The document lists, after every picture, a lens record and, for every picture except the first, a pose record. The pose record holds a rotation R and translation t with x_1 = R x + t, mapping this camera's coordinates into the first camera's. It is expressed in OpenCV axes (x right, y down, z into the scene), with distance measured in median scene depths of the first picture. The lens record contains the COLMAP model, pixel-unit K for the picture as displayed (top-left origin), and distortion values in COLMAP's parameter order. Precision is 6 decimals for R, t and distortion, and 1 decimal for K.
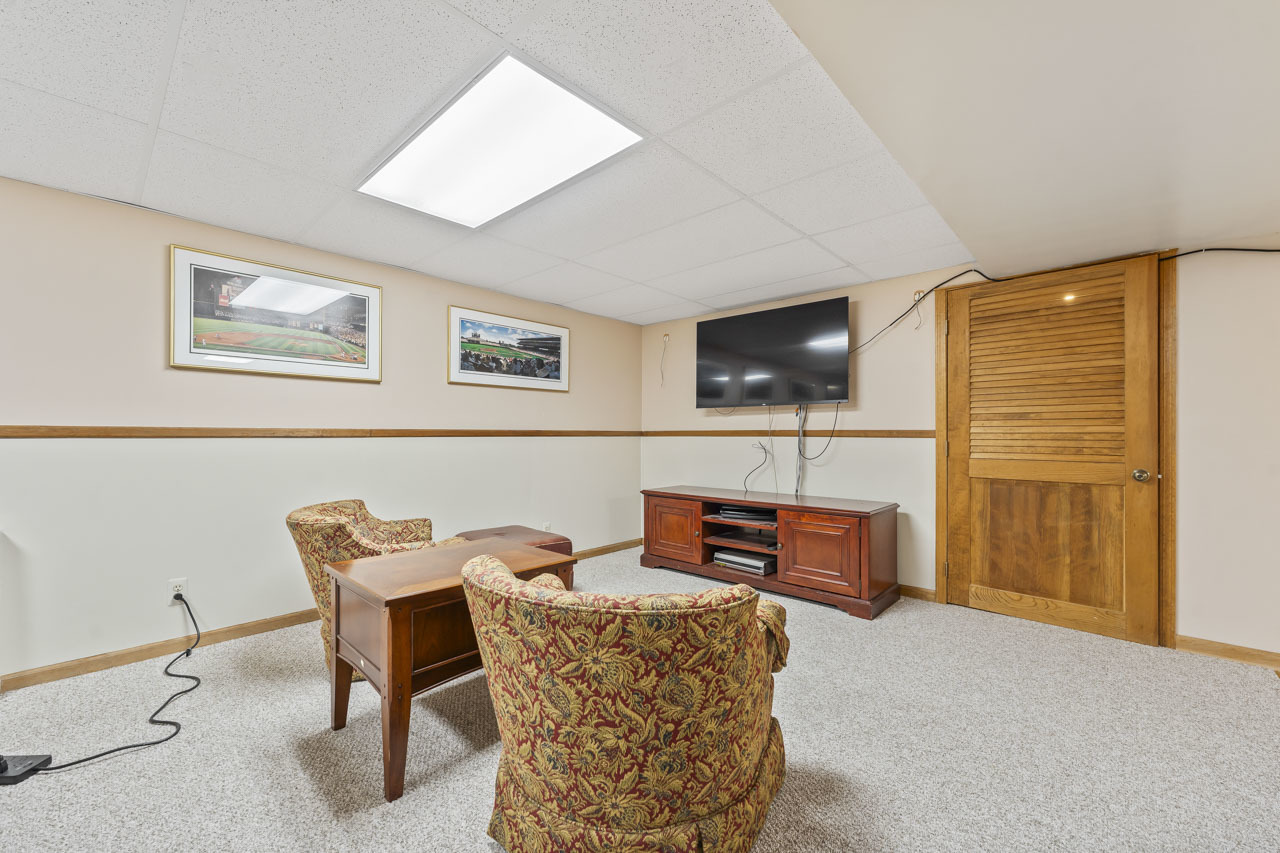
lens RADIAL K [[515.5, 0, 645.7], [0, 515.5, 432.6], [0, 0, 1]] dist [-0.002248, 0.000069]
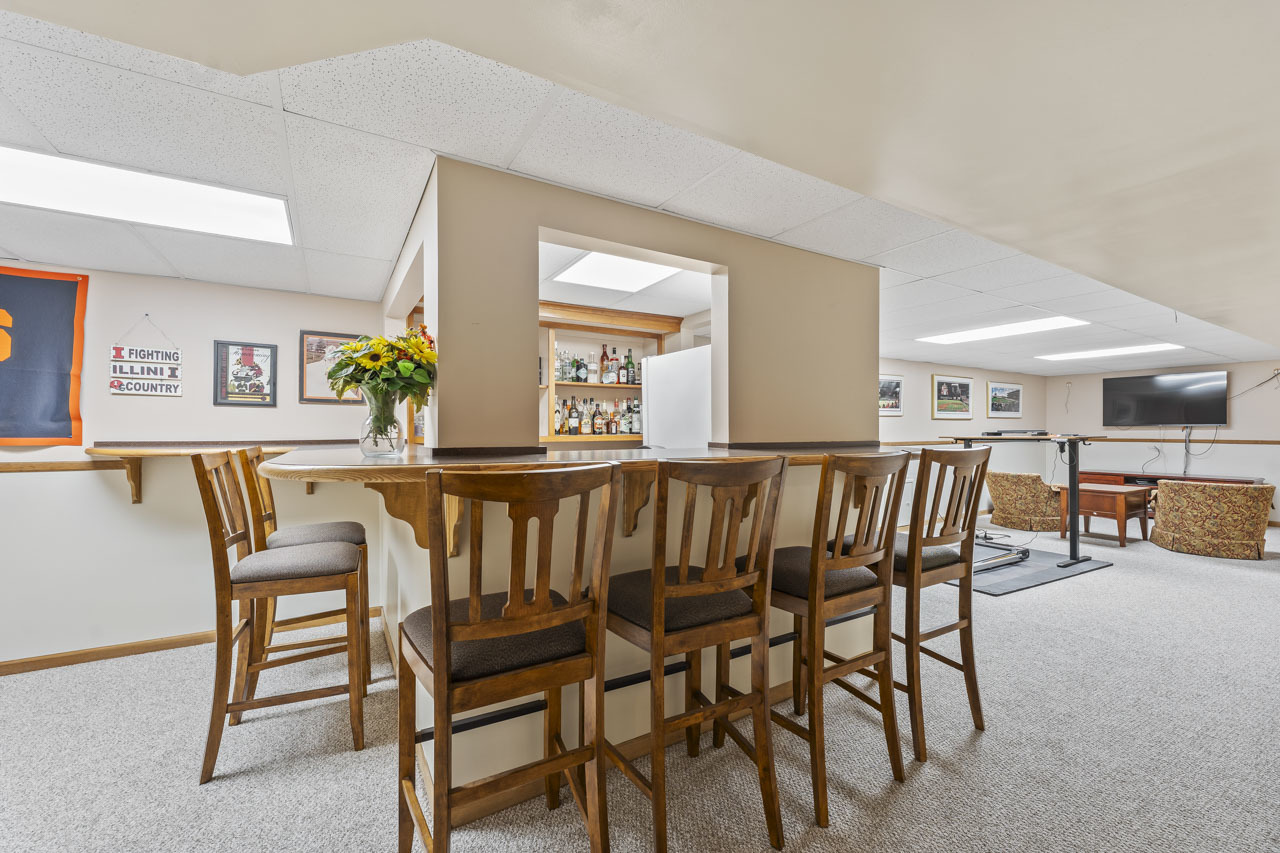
lens RADIAL K [[515.5, 0, 634.5], [0, 515.5, 428.9], [0, 0, 1]] dist [-0.002248, 0.000069]
pose [[0.956023, -0.004168, -0.293263, -1.058369], [0.004916, 0.999986, 0.001814, -0.055844], [0.293251, -0.003176, 0.956030, -1.350988]]
